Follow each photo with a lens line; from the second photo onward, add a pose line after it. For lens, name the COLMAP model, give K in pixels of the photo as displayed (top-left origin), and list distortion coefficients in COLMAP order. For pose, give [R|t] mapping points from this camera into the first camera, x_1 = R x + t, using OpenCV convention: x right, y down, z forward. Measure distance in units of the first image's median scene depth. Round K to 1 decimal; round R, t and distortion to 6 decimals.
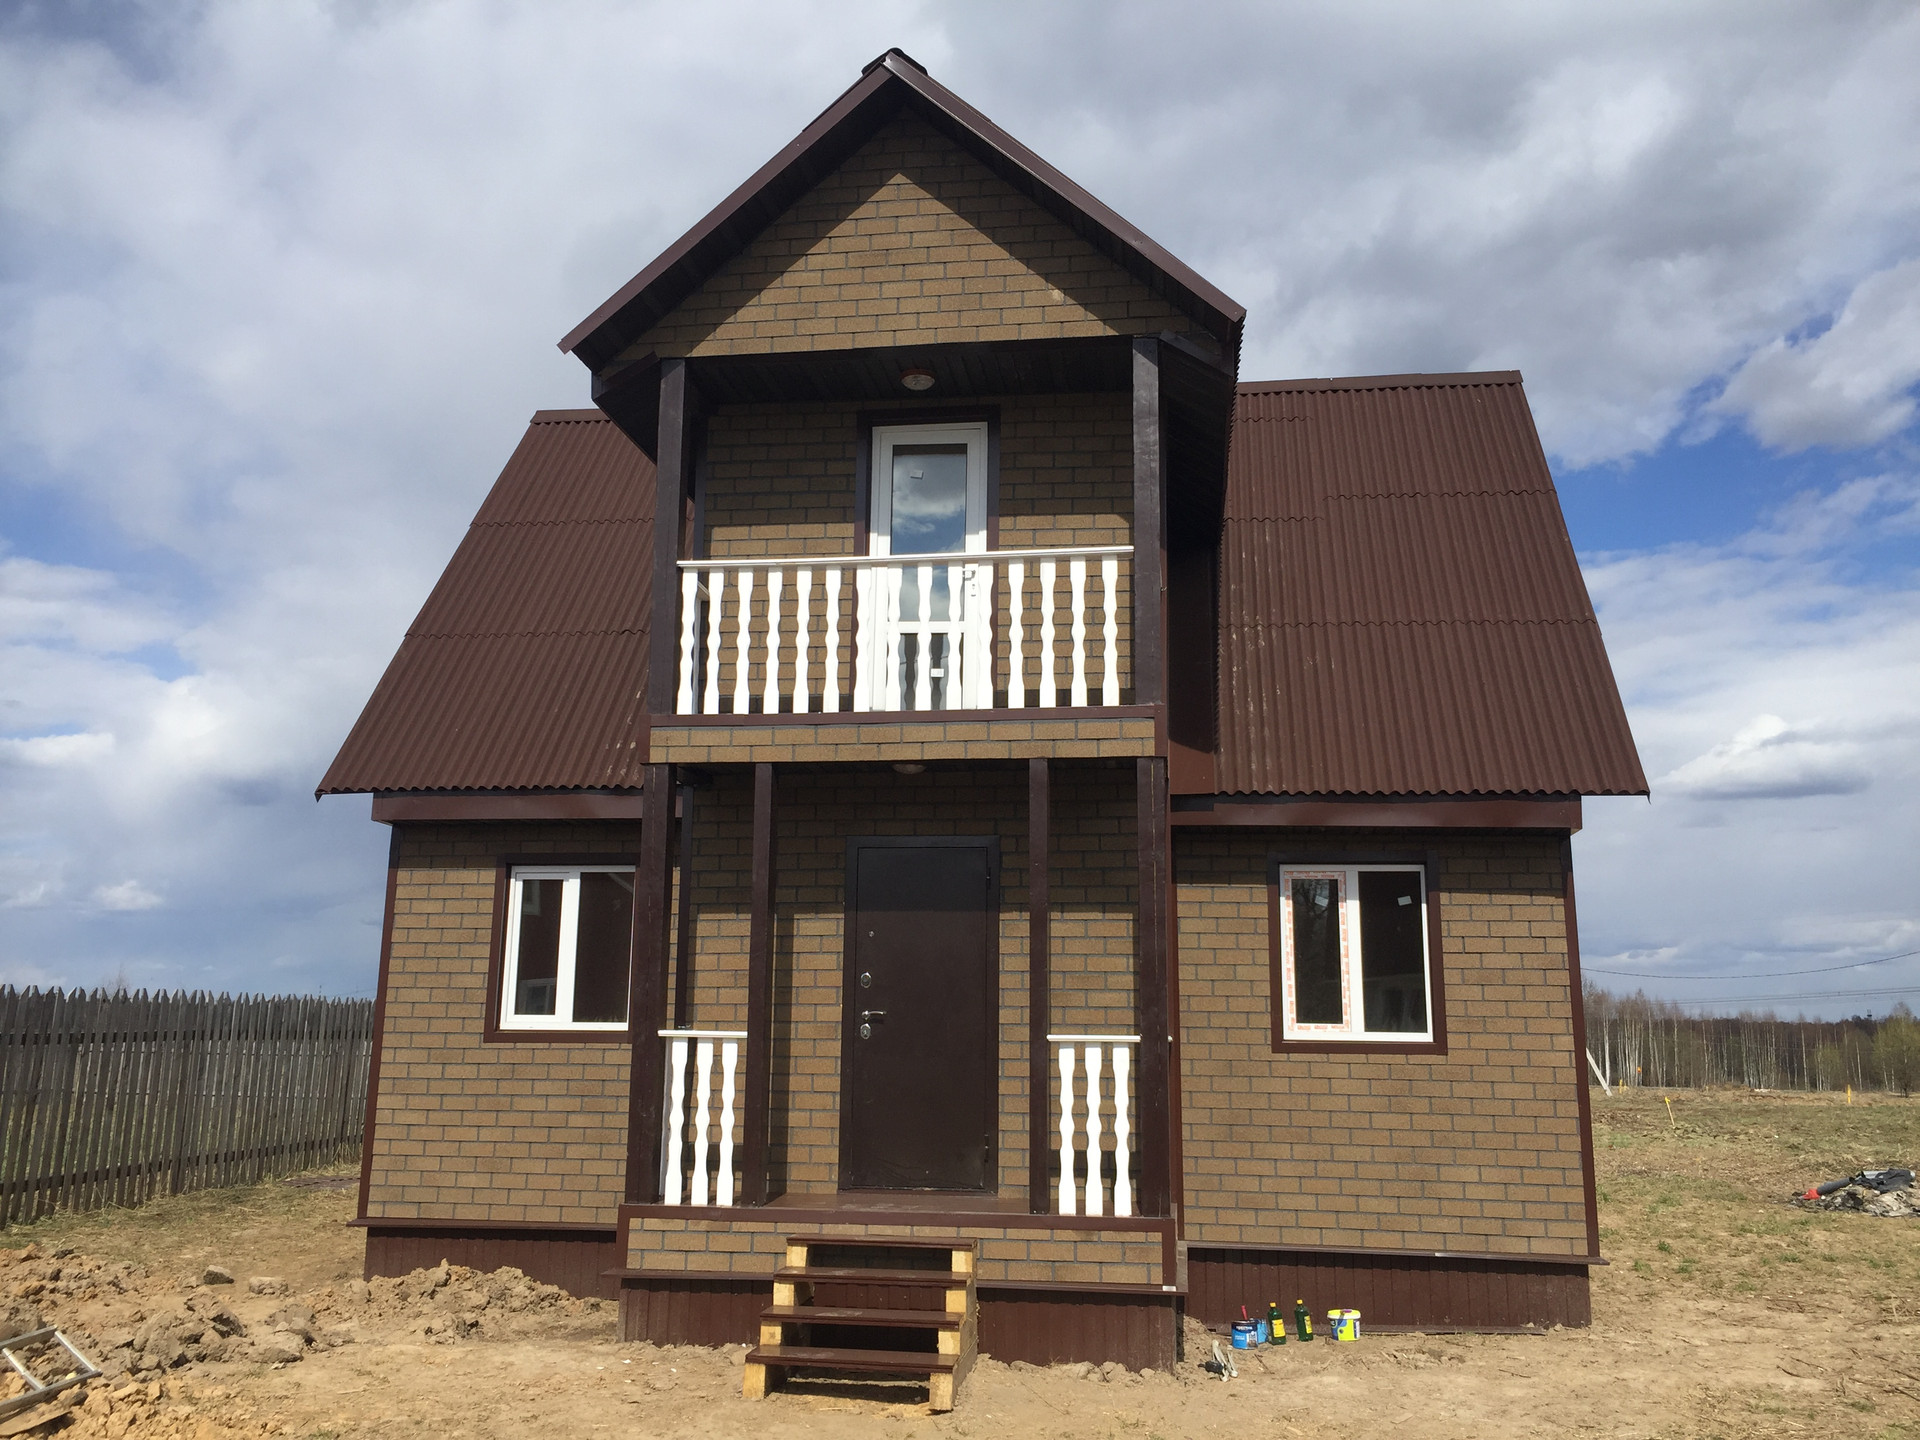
lens RADIAL K [[1644.7, 0, 961.6], [0, 1644.7, 716.7], [0, 0, 1]] dist [0.096311, -0.127707]
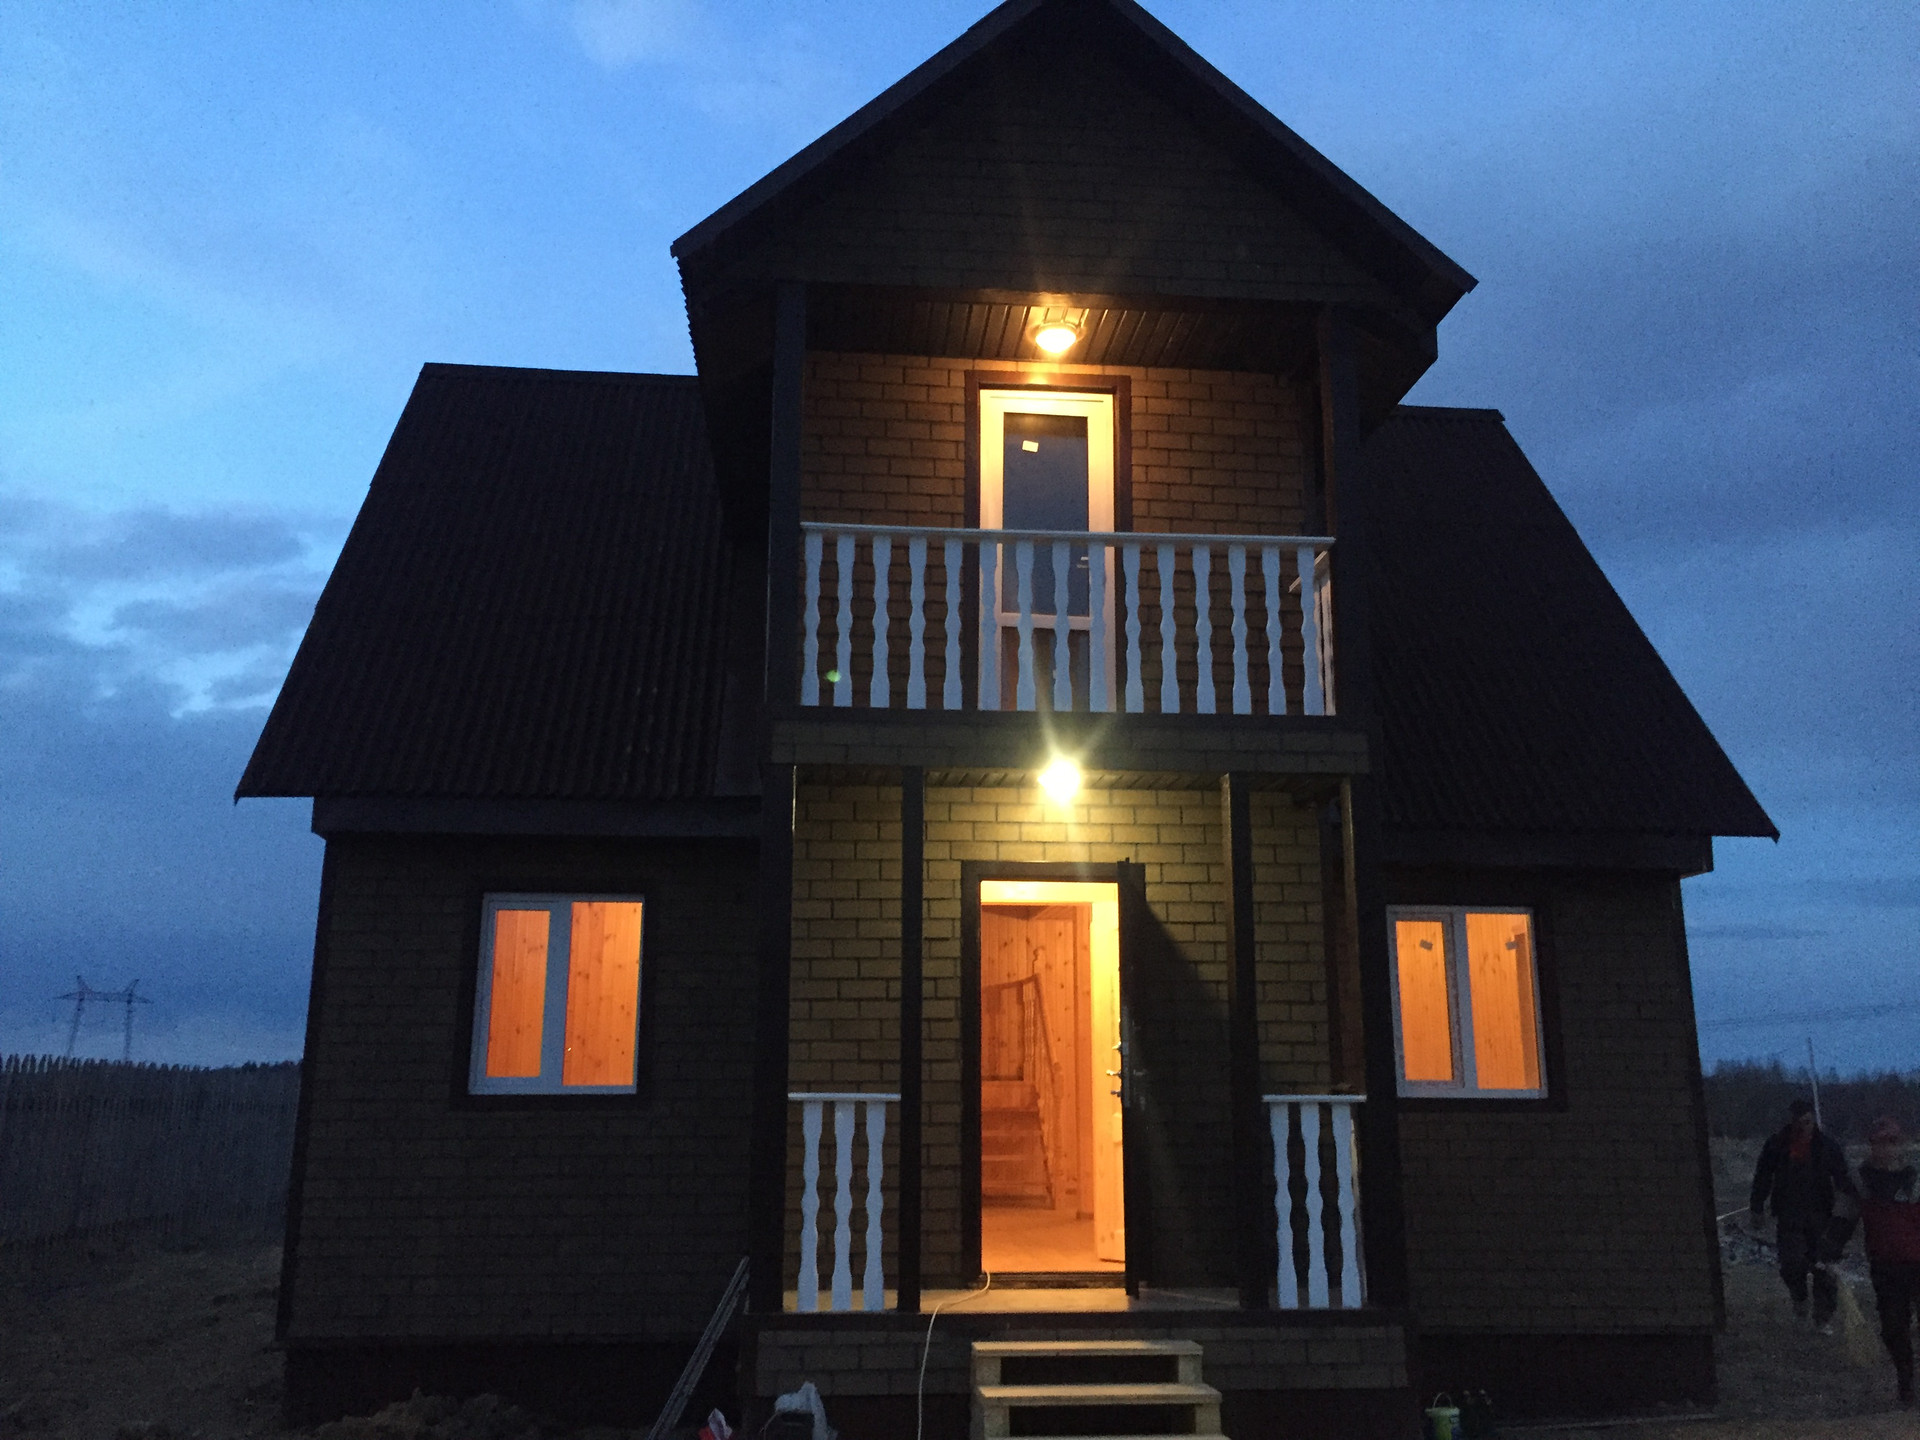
lens RADIAL K [[1644.7, 0, 961.6], [0, 1644.7, 716.7], [0, 0, 1]] dist [0.096311, -0.127707]
pose [[0.971970, 0.042942, 0.231150, -0.294119], [-0.035357, 0.998695, -0.036862, 0.032563], [-0.232431, 0.027656, 0.972220, 0.188828]]
